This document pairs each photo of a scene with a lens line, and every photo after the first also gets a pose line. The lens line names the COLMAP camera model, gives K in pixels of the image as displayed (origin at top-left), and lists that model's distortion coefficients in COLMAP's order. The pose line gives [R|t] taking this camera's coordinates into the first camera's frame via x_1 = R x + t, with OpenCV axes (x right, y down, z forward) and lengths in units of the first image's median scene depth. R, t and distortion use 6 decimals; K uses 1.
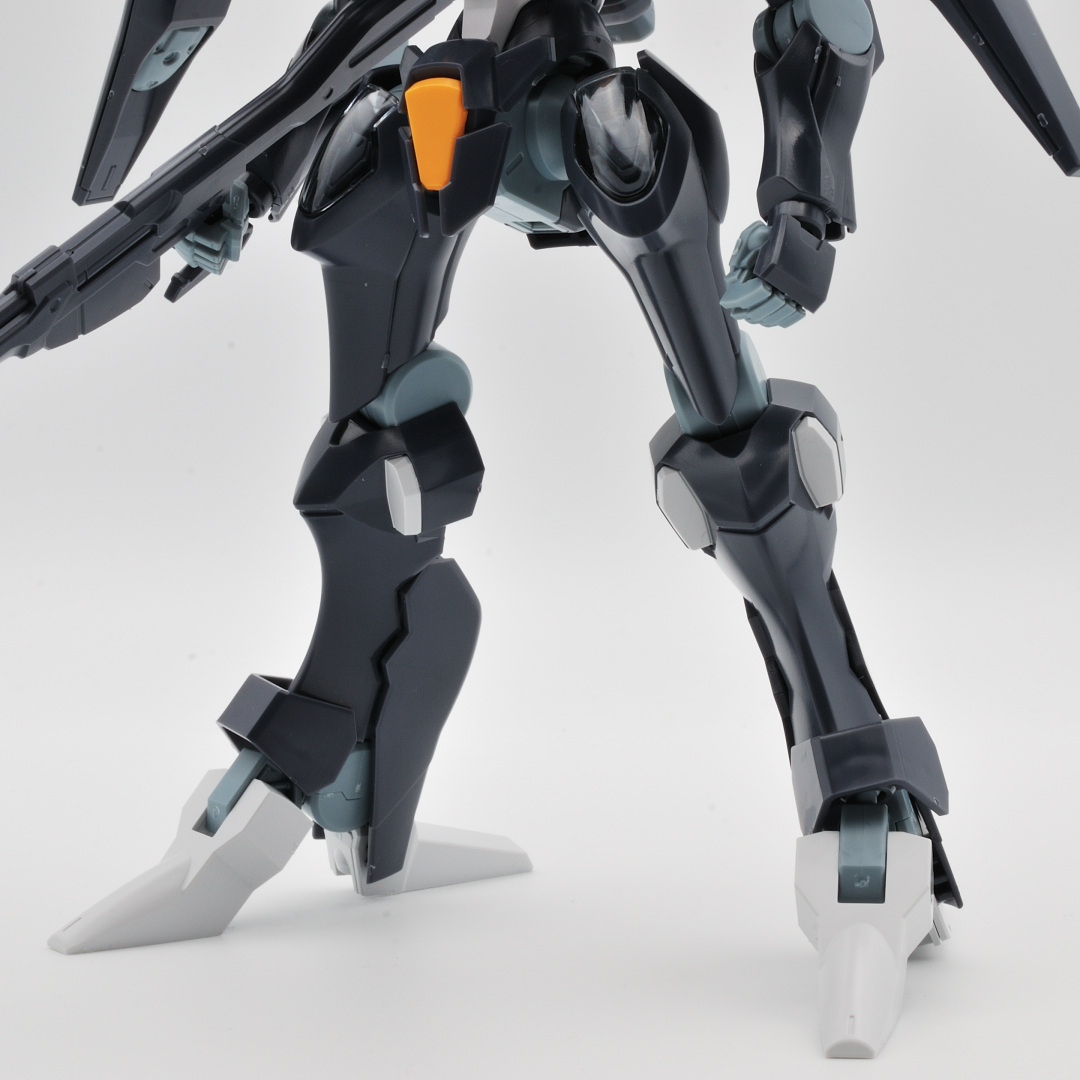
lens RADIAL K [[2708.9, 0, 540.0], [0, 2708.9, 540.0], [0, 0, 1]] dist [-0.019336, -0.498123]
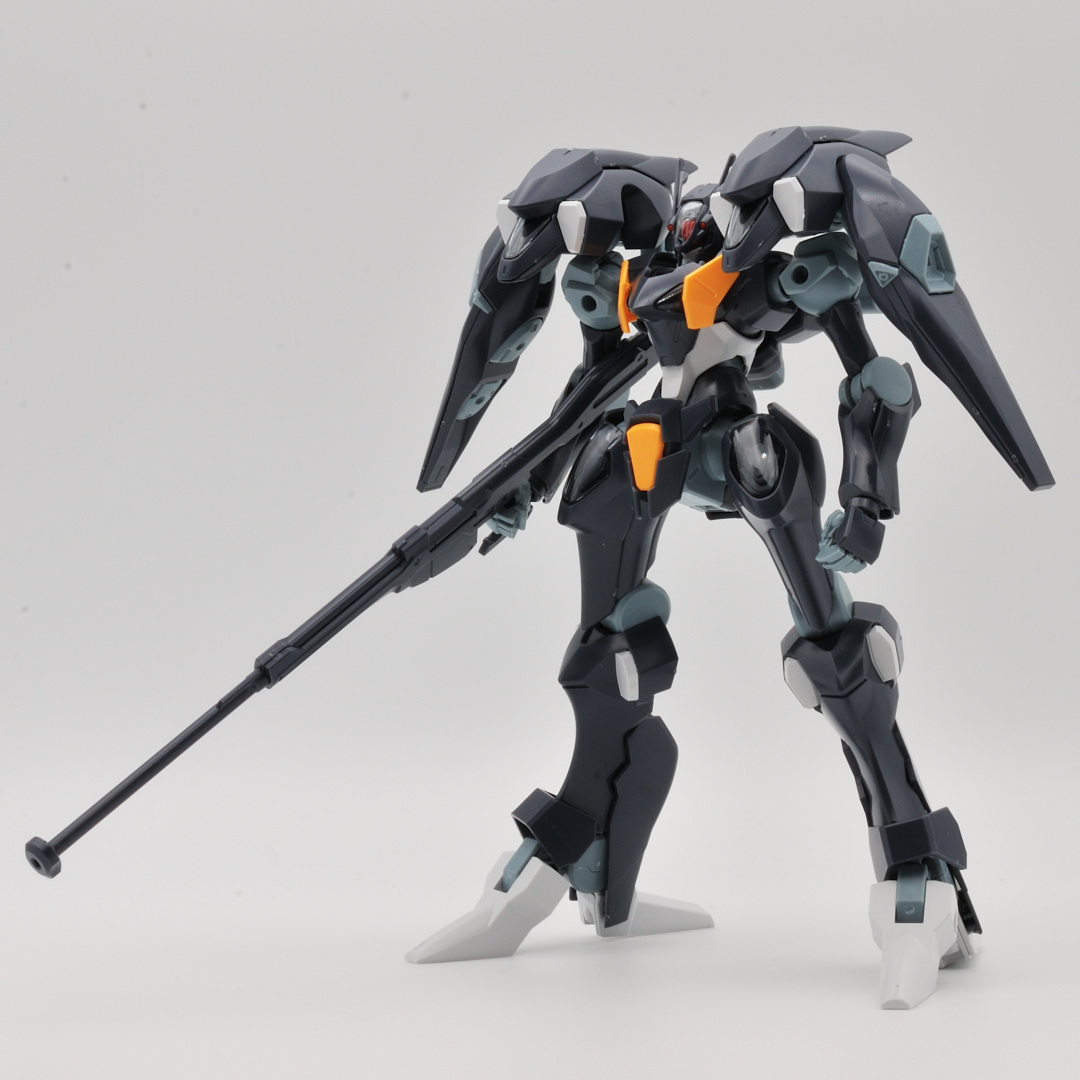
lens RADIAL K [[2520.0, 0, 604.5], [0, 2520.0, 538.1], [0, 0, 1]] dist [0.008345, -6.867645]
pose [[0.998112, -0.006956, -0.061018, 0.028195], [0.002505, 0.997350, -0.072713, 0.011182], [0.061362, 0.072422, 0.995485, -0.500776]]
